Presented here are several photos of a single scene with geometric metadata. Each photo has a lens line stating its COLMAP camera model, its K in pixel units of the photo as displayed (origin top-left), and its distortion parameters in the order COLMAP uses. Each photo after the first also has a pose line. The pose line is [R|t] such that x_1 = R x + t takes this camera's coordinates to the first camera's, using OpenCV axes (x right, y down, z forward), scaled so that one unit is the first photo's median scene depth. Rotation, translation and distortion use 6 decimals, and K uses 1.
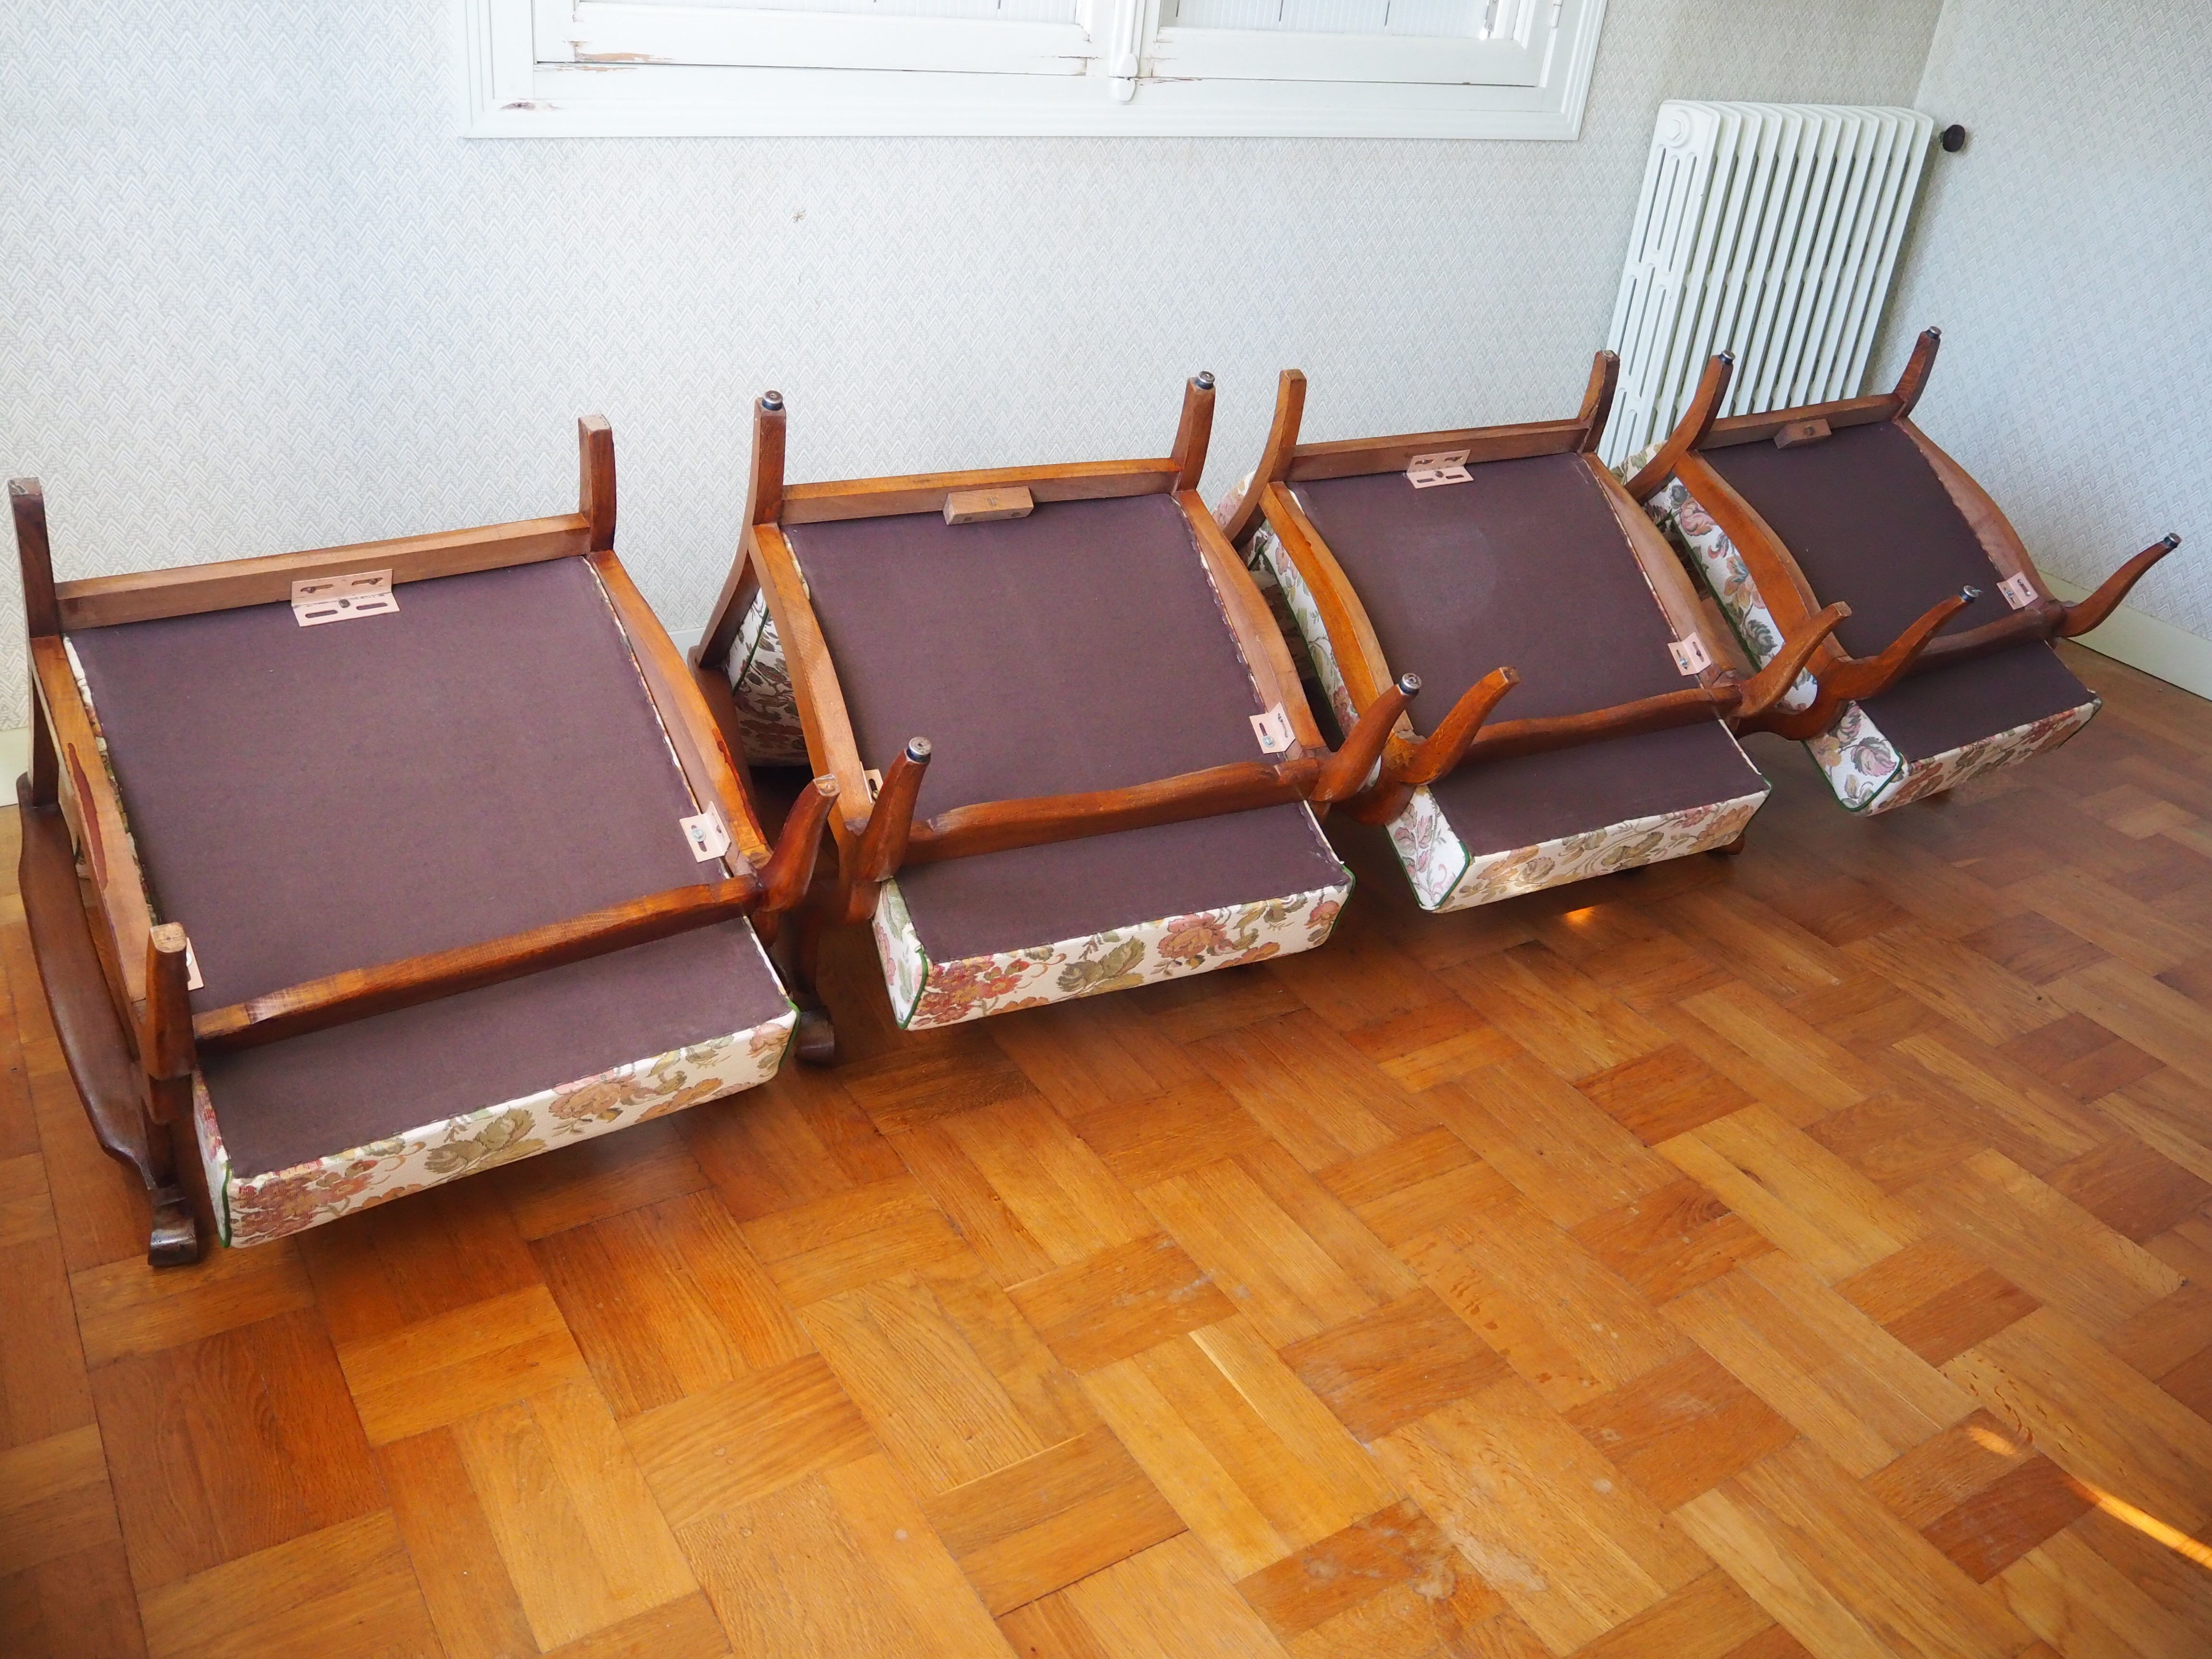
lens RADIAL K [[1840.9, 0, 1099.6], [0, 1840.9, 824.2], [0, 0, 1]] dist [-0.053626, 0.019395]
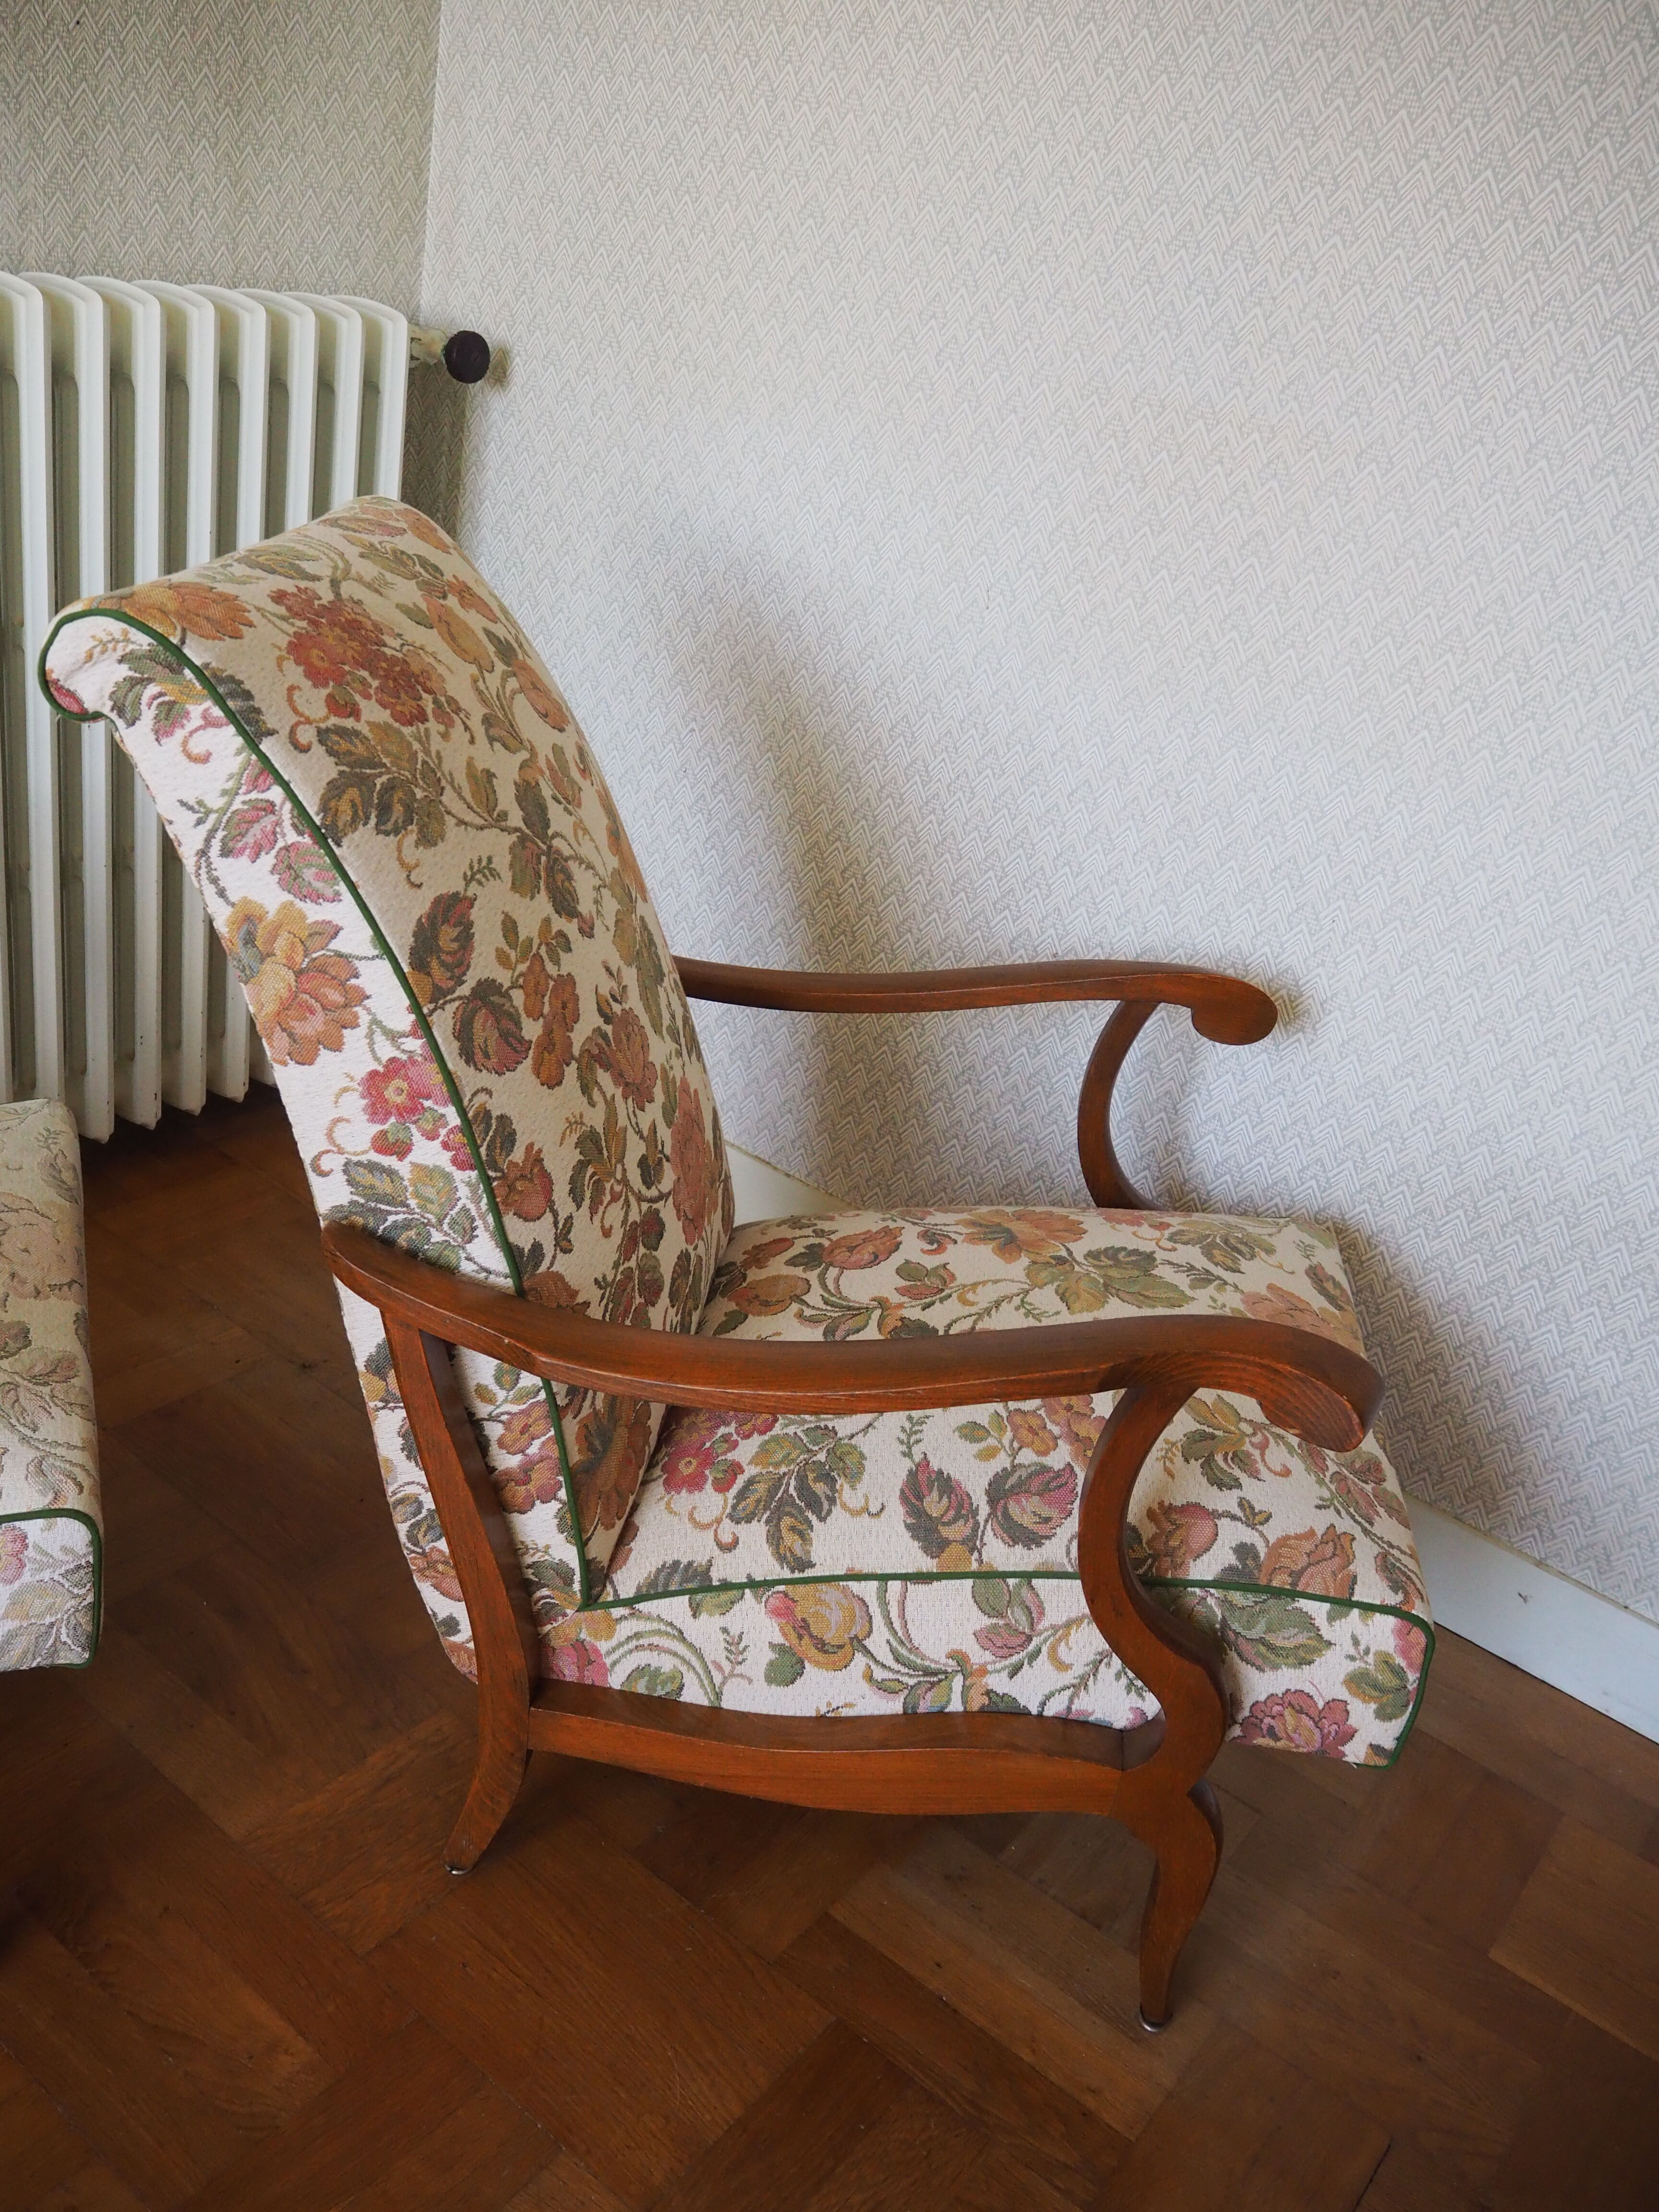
lens RADIAL K [[1840.9, 0, 814.7], [0, 1840.9, 1105.1], [0, 0, 1]] dist [-0.053626, 0.019395]
pose [[0.939022, -0.100723, 0.328775, 0.588504], [0.103333, 0.994601, 0.009574, -0.248855], [-0.327964, 0.024983, 0.944360, 0.746849]]
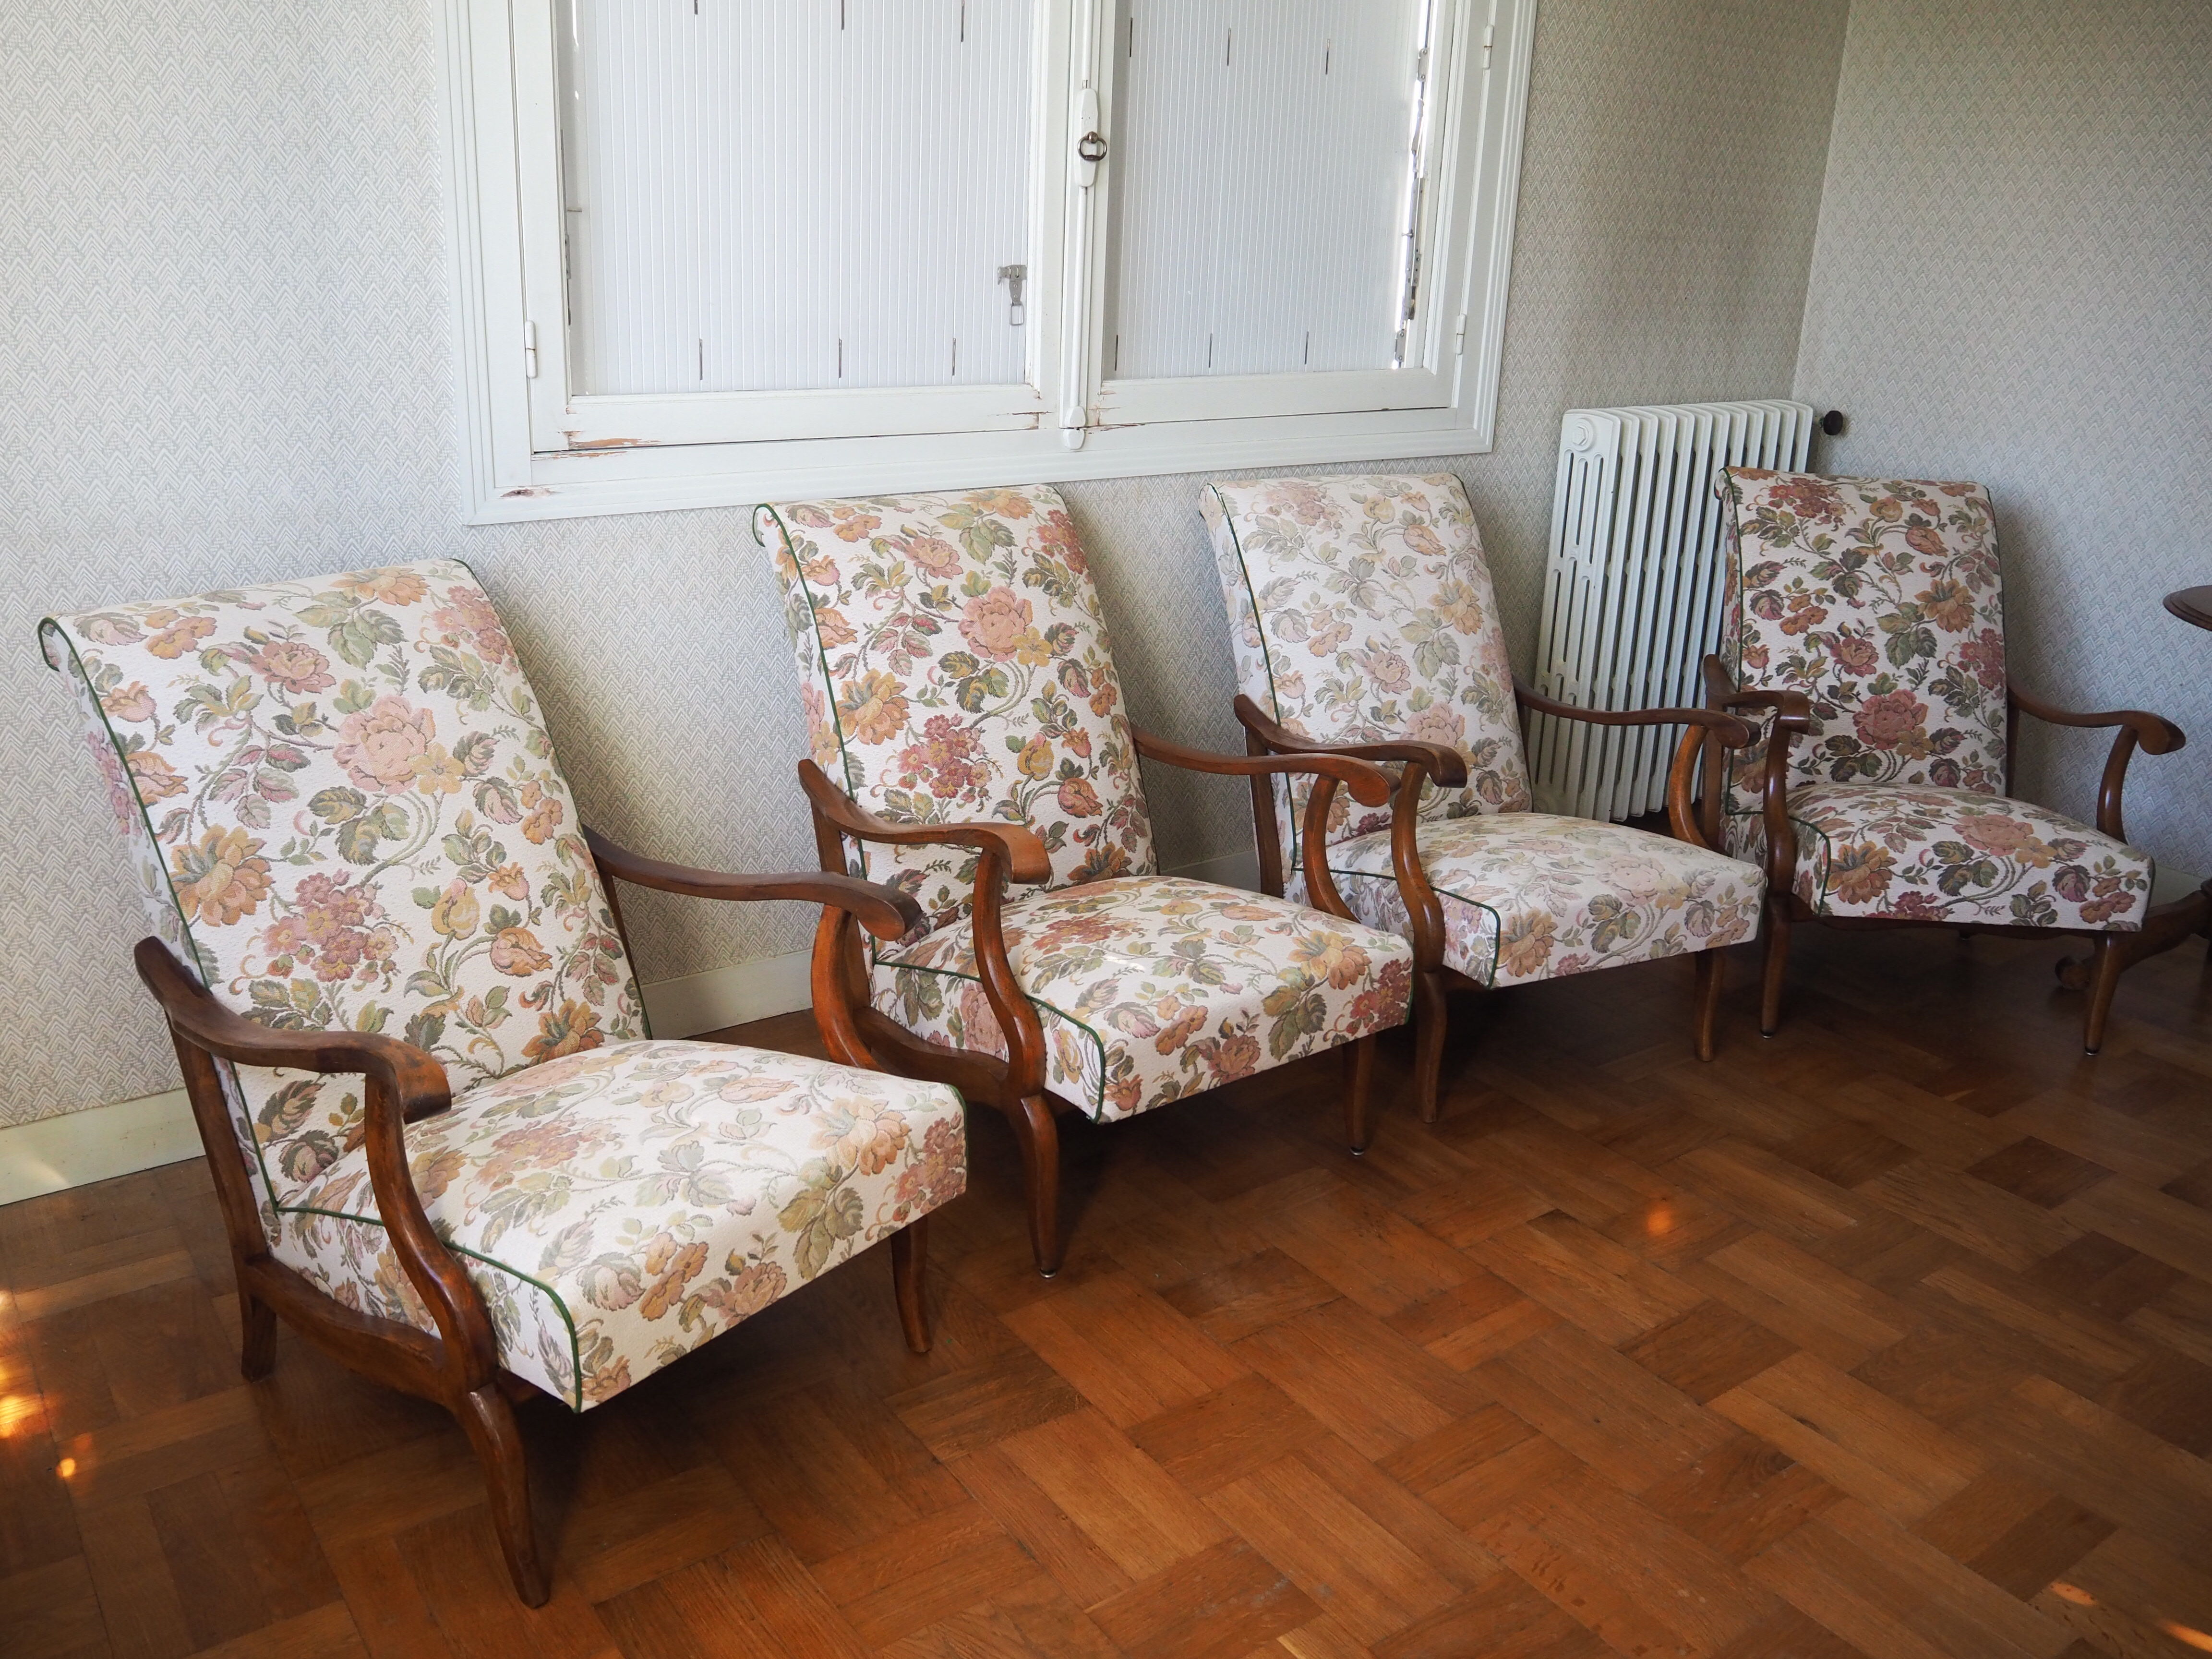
lens RADIAL K [[1840.9, 0, 1098.4], [0, 1840.9, 821.5], [0, 0, 1]] dist [-0.053626, 0.019395]
pose [[0.996117, -0.079681, 0.037442, -0.037349], [0.084993, 0.981258, -0.172944, 0.006999], [-0.022960, 0.175454, 0.984220, -0.026240]]
